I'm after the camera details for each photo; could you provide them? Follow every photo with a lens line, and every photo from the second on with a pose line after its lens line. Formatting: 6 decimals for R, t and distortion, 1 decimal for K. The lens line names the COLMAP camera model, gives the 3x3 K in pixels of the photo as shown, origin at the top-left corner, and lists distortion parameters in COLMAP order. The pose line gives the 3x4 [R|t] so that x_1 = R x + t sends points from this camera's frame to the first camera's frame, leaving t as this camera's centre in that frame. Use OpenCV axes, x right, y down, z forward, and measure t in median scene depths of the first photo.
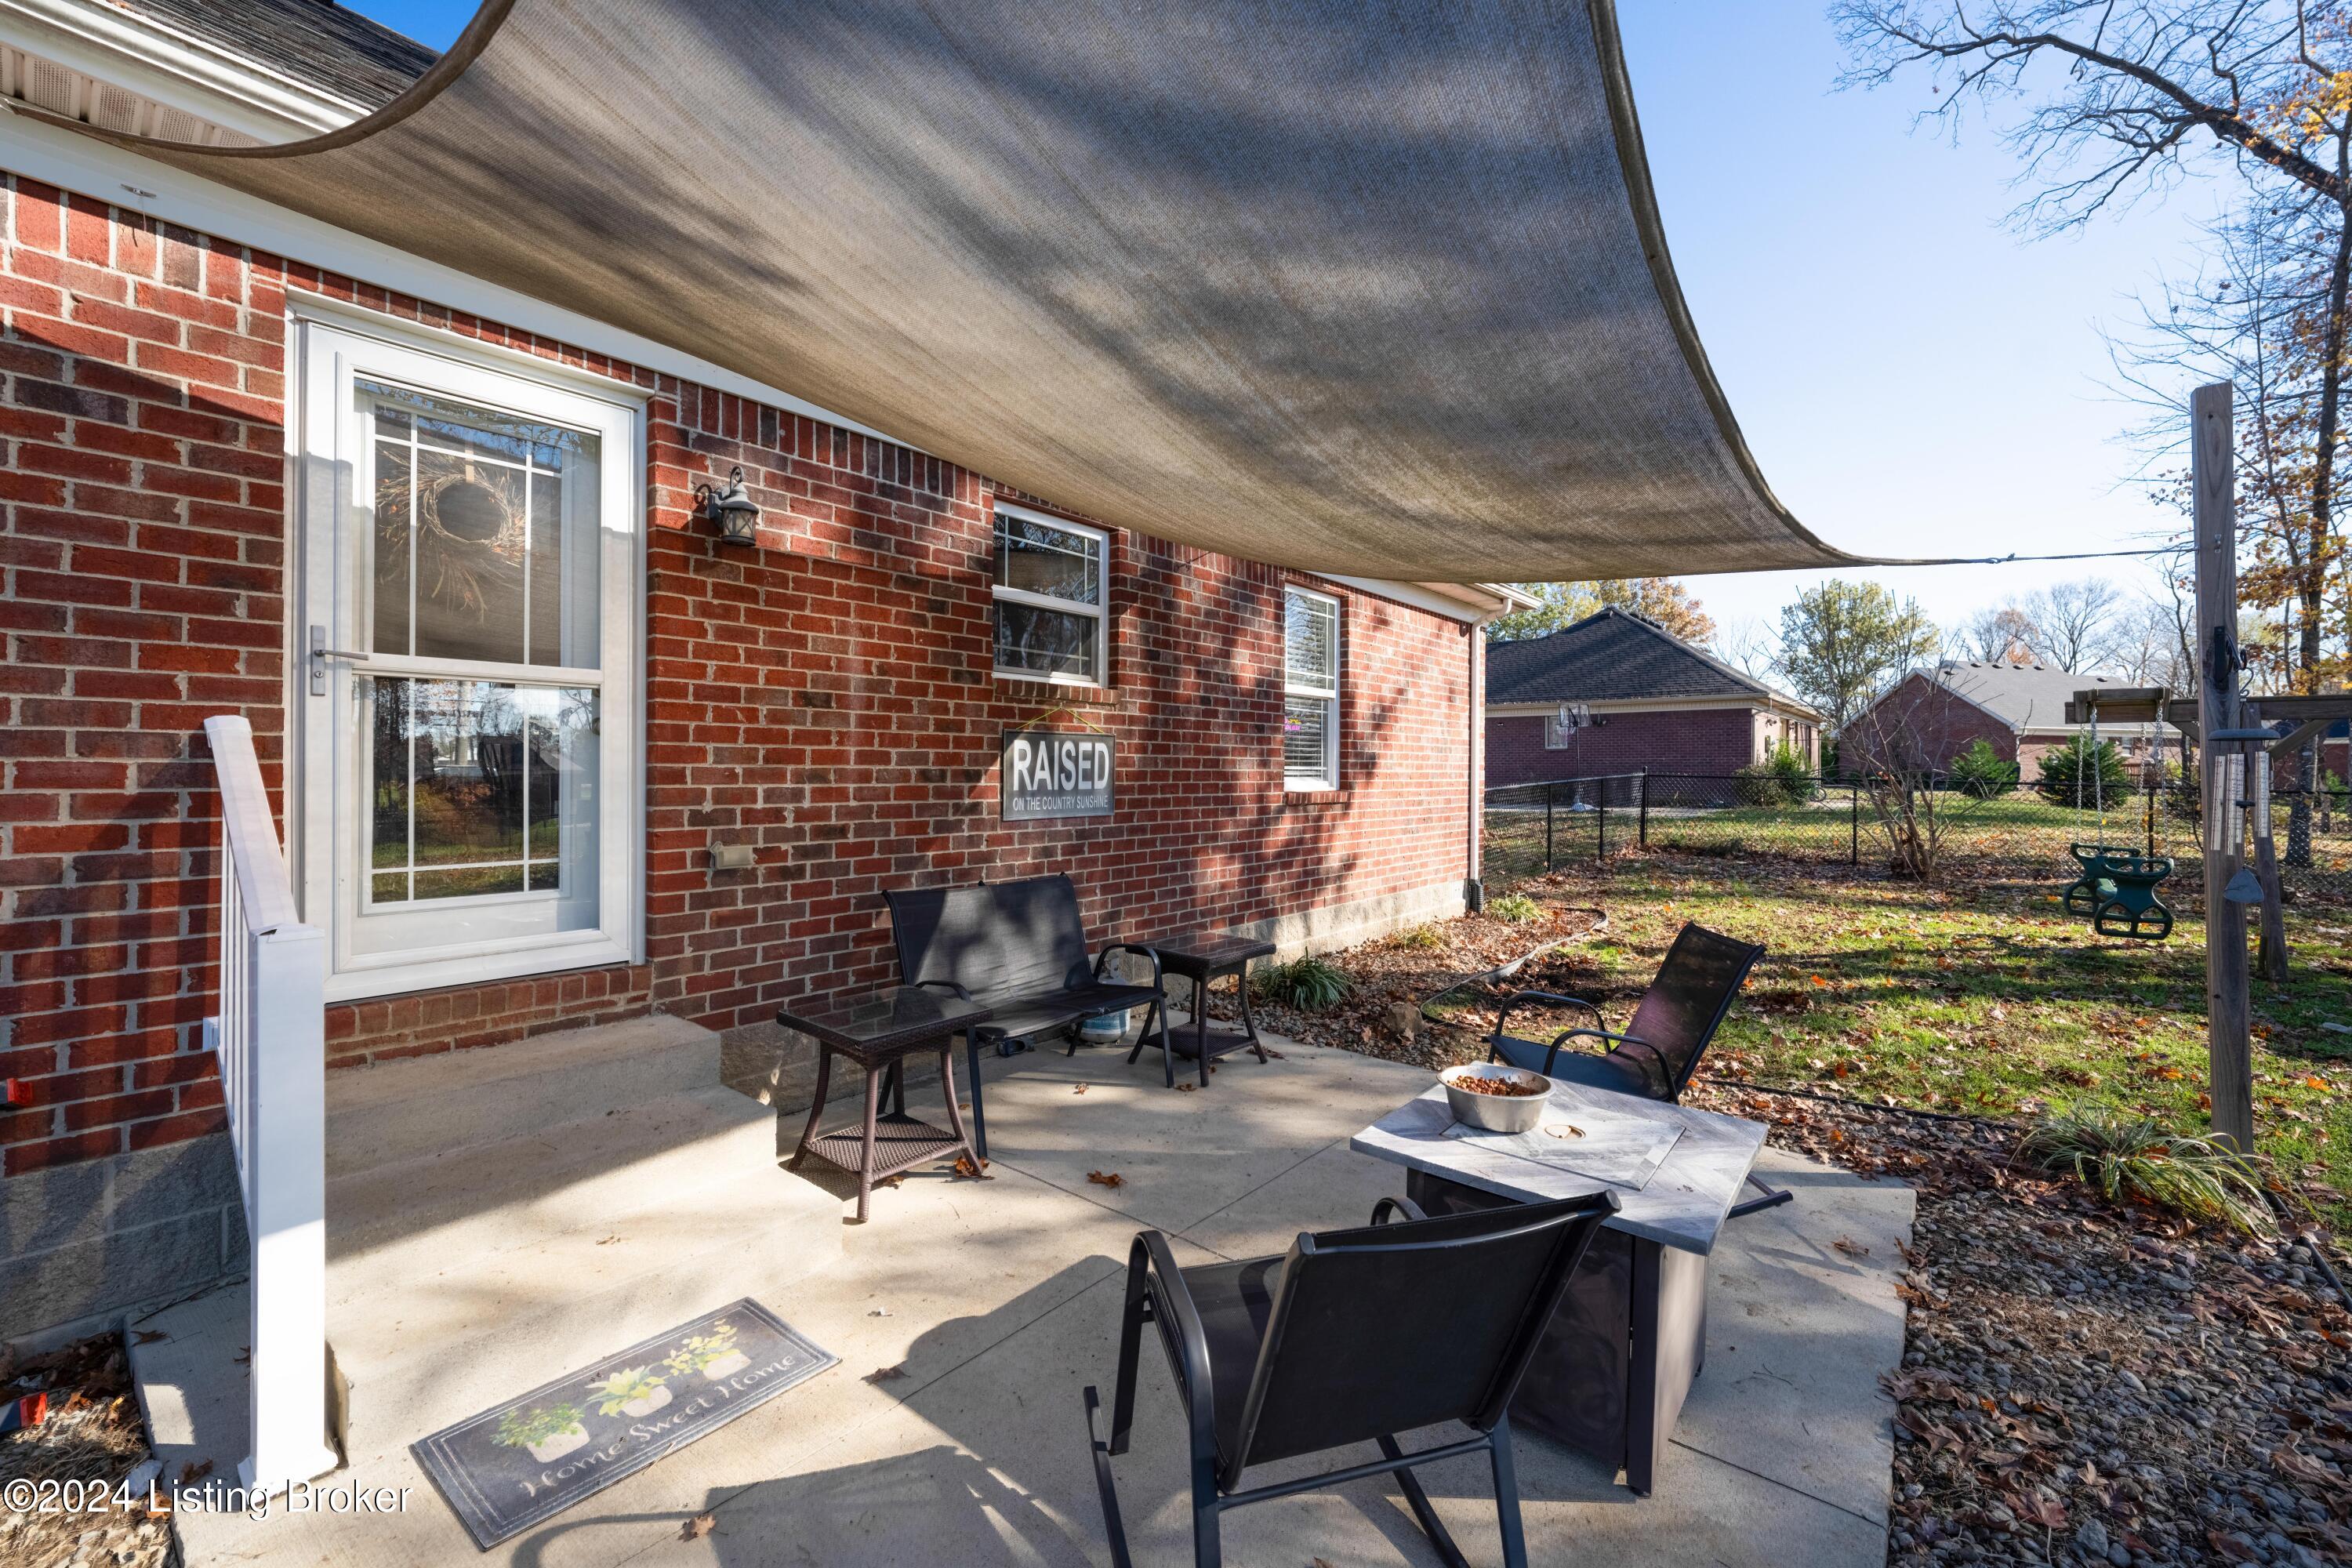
lens RADIAL K [[968.1, 0, 1175.7], [0, 968.1, 776.2], [0, 0, 1]] dist [-0.000933, 0.000624]
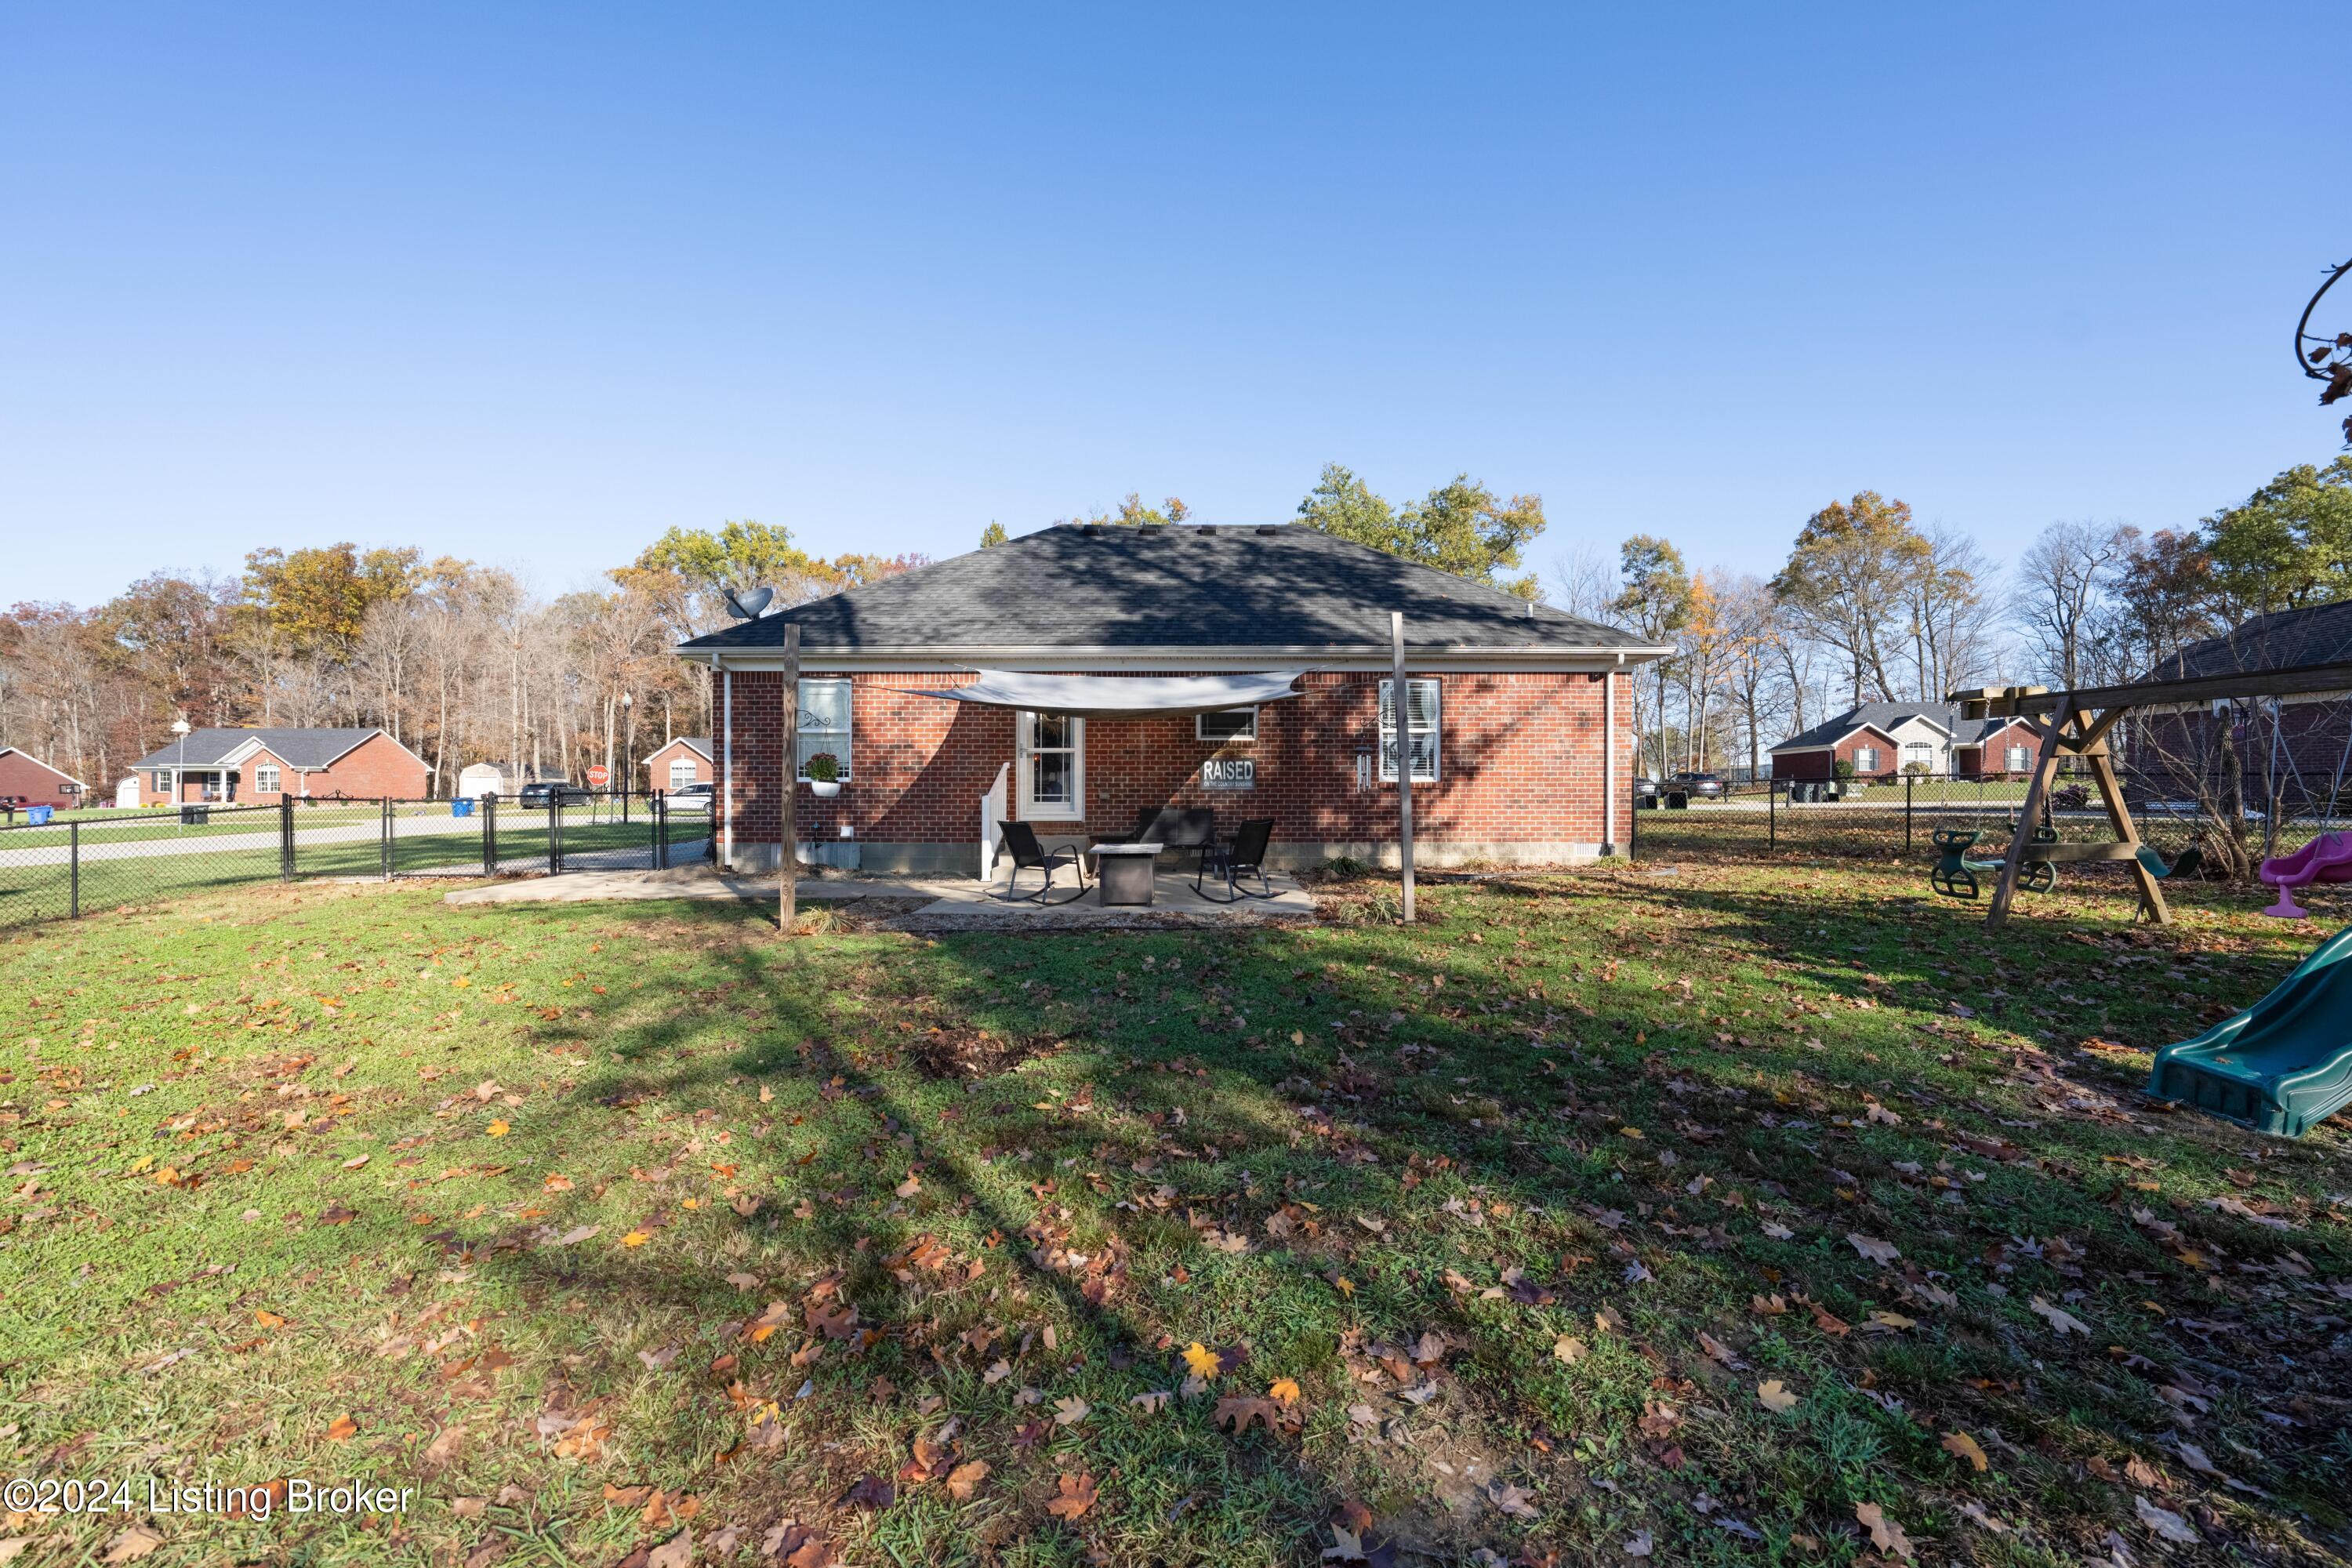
lens RADIAL K [[817.6, 0, 1177.9], [0, 817.6, 786.8], [0, 0, 1]] dist [-0.002232, -0.000103]
pose [[0.637784, -0.003222, -0.770209, 1.006464], [-0.002981, 0.999973, -0.006652, 0.032014], [0.770210, 0.006538, 0.637757, -0.371339]]
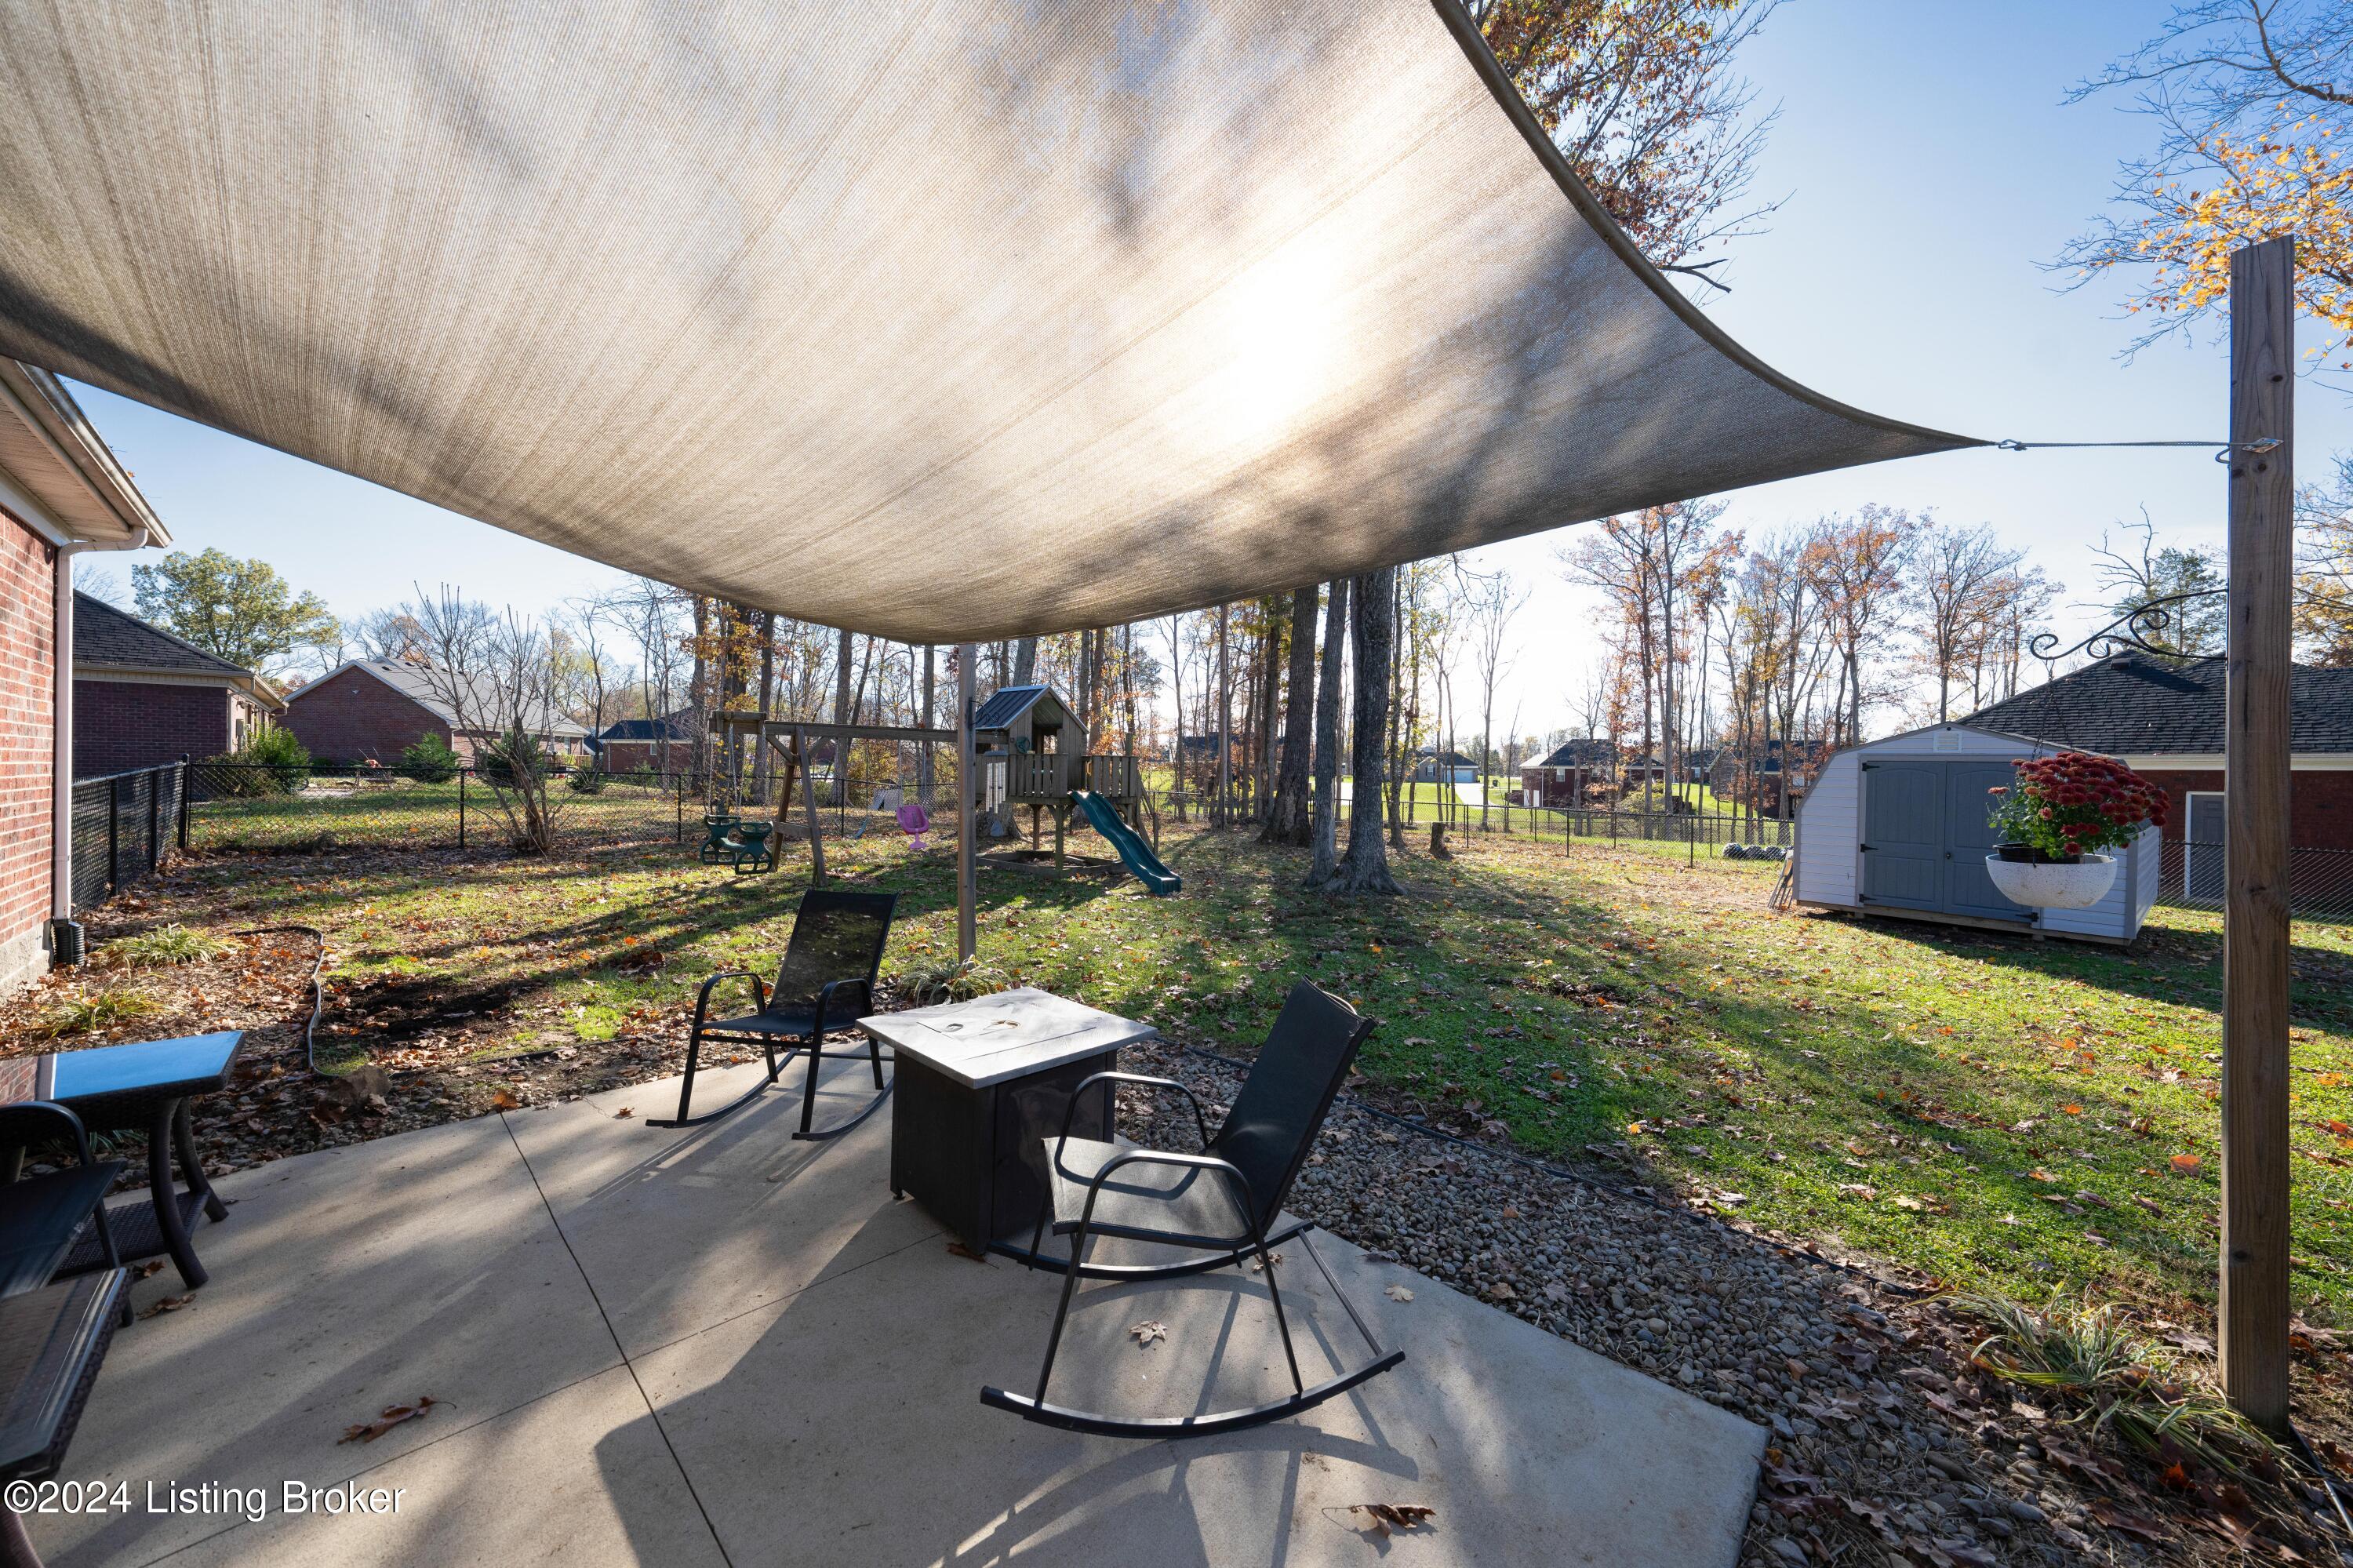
lens RADIAL K [[818.0, 0, 1180.6], [0, 818.0, 771.5], [0, 0, 1]] dist [-0.002232, -0.000103]
pose [[0.091813, -0.005697, 0.995760, -0.222105], [-0.004886, 0.999969, 0.006171, -0.007064], [-0.995764, -0.005432, 0.091782, 0.171038]]
